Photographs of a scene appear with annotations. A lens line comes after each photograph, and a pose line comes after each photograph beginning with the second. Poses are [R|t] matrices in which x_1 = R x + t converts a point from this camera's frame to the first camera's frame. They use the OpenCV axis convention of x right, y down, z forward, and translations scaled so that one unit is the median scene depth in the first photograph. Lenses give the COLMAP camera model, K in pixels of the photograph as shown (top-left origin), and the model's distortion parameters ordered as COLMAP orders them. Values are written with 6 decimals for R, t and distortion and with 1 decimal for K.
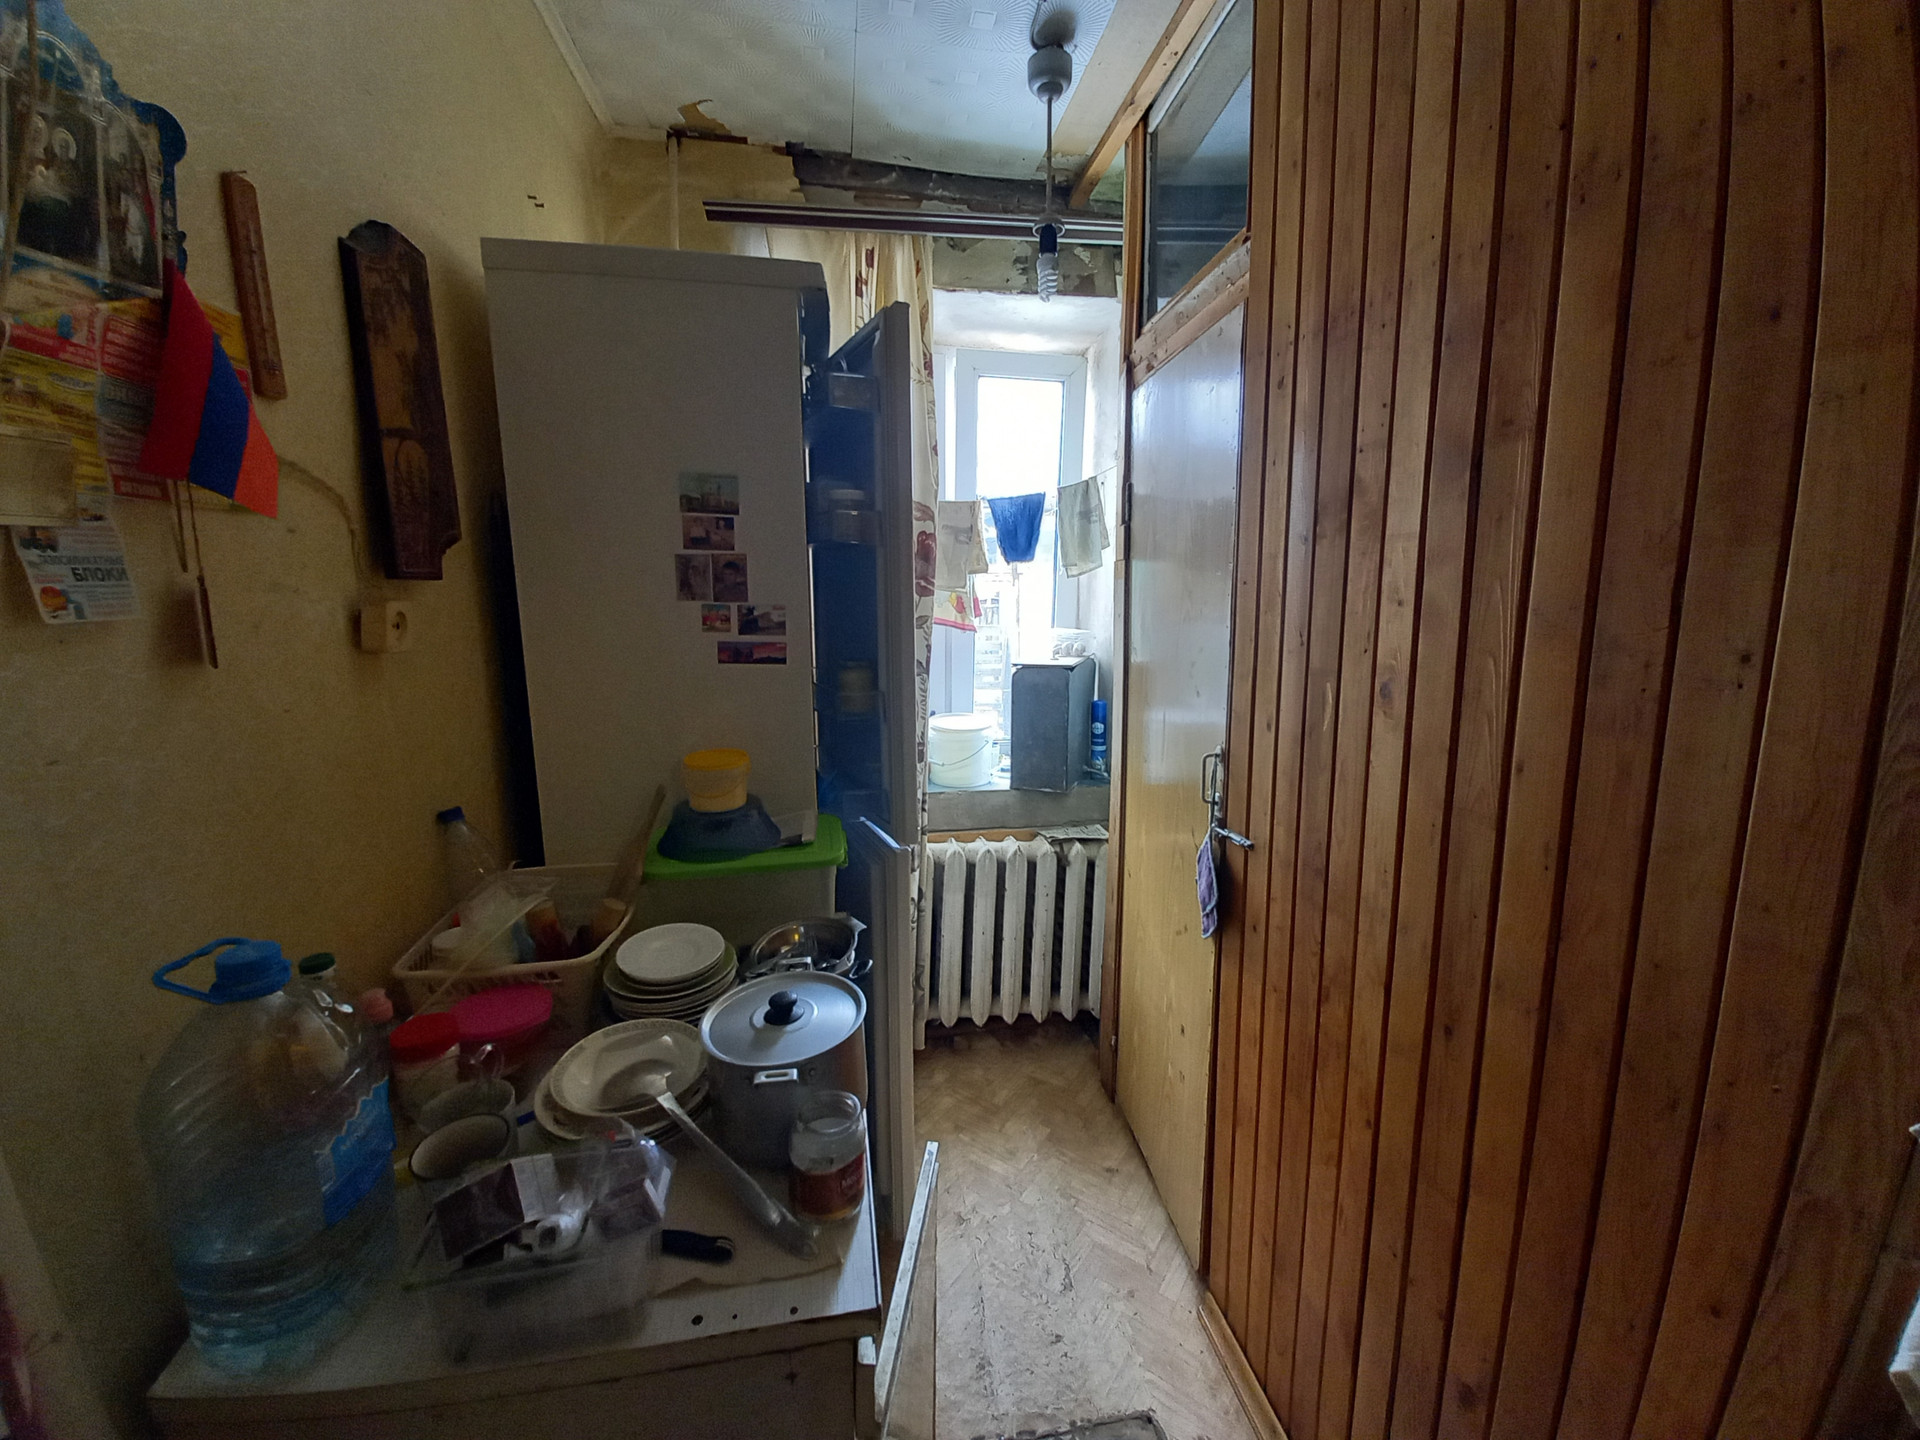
lens RADIAL K [[772.5, 0, 961.2], [0, 772.5, 717.3], [0, 0, 1]] dist [0.004274, -0.007764]
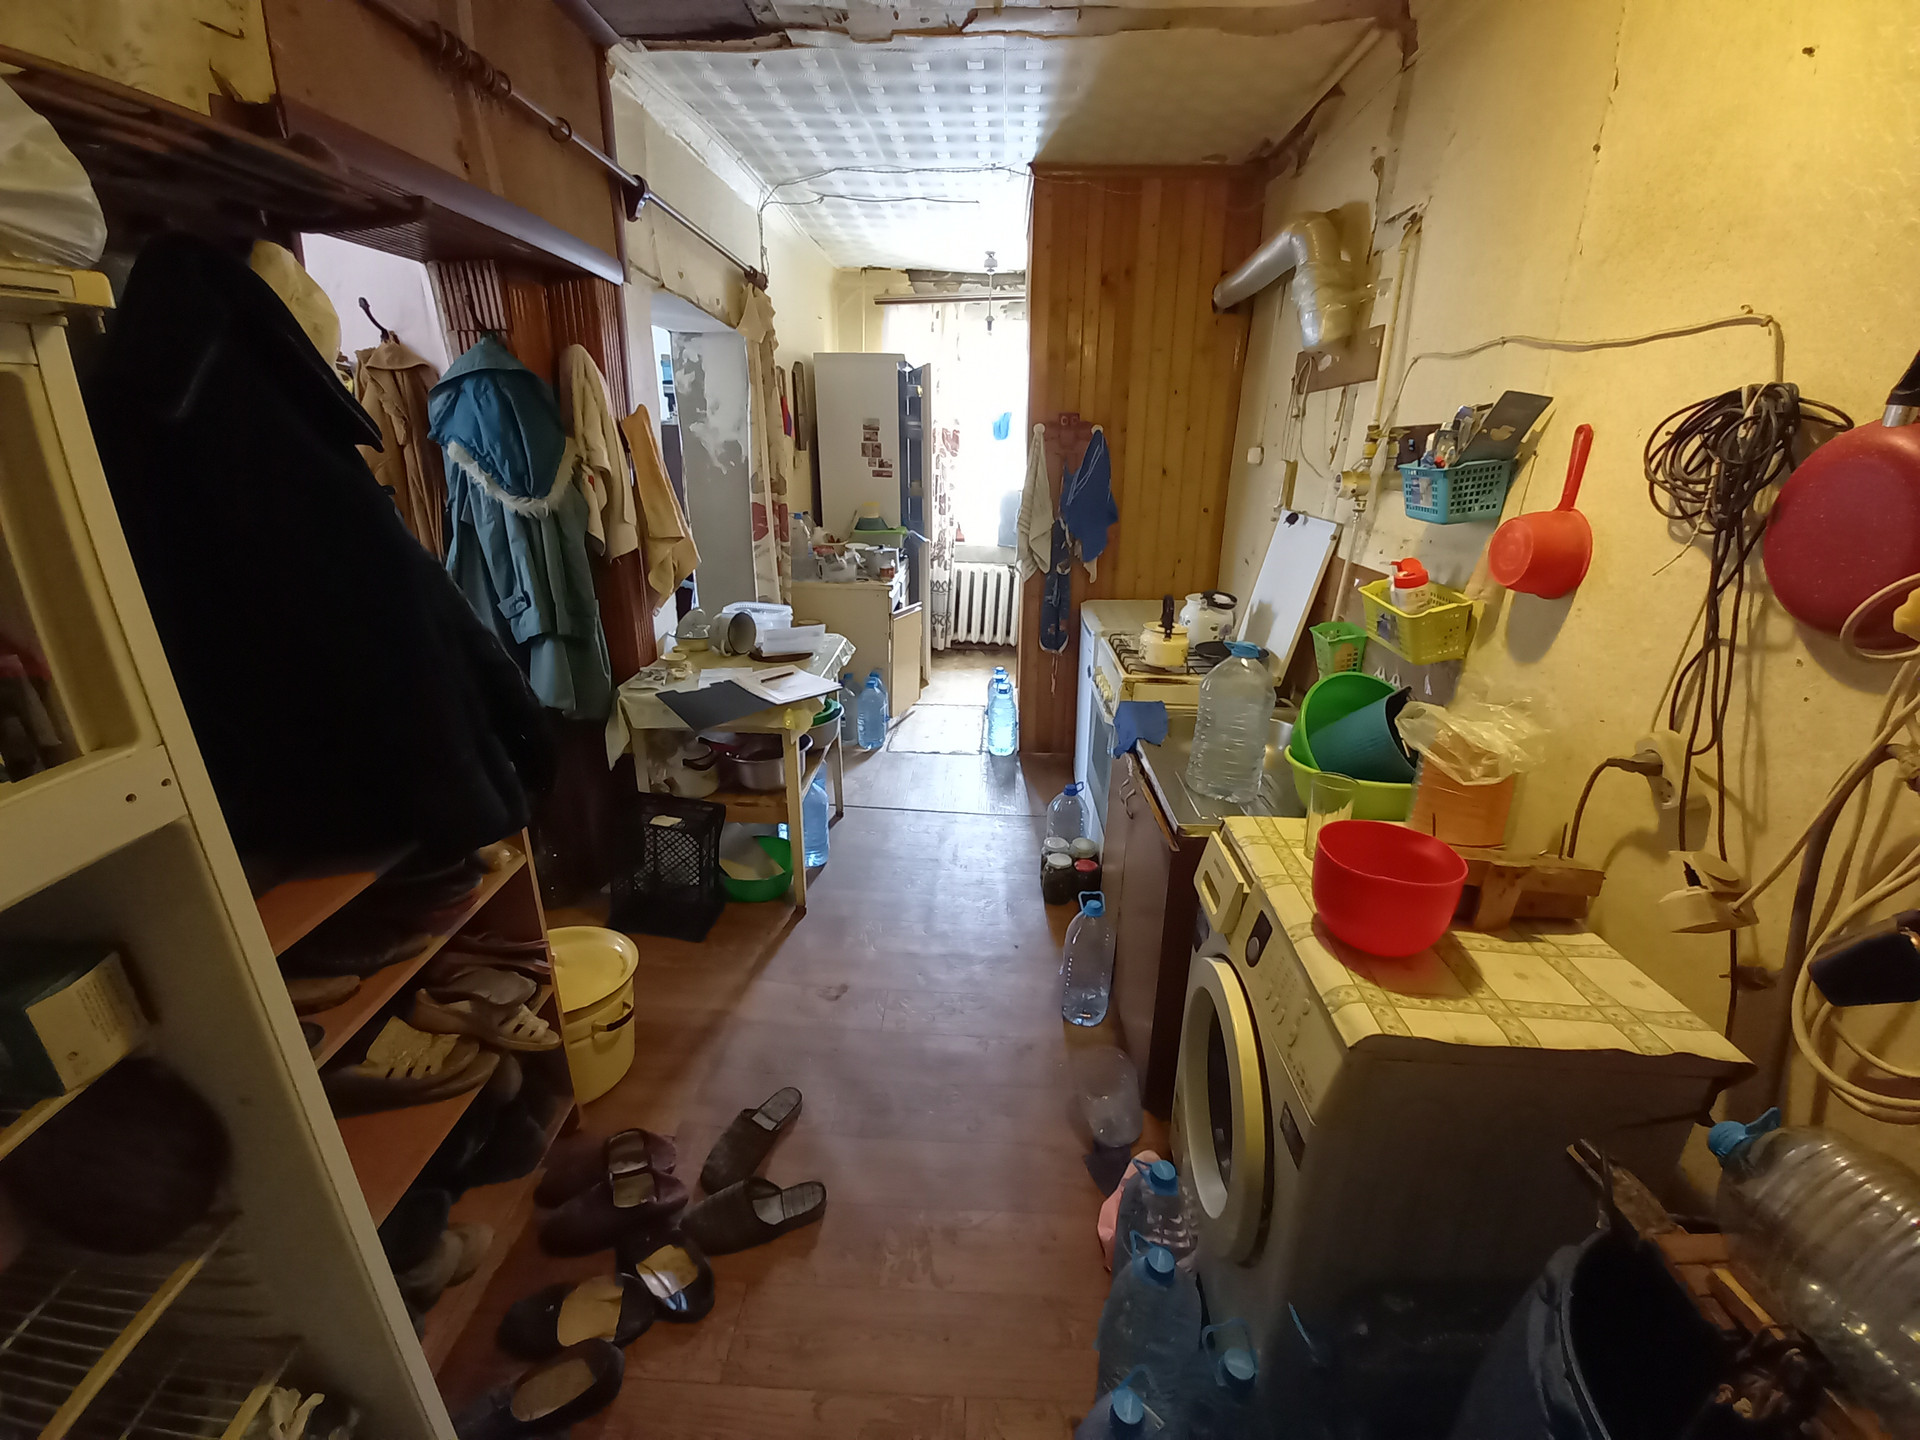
lens RADIAL K [[772.5, 0, 963.1], [0, 772.5, 719.7], [0, 0, 1]] dist [0.004274, -0.007764]
pose [[0.979396, 0.085918, -0.182760, 0.551806], [-0.051859, 0.981637, 0.183572, 0.235438], [0.195176, -0.170312, 0.965867, -1.673202]]
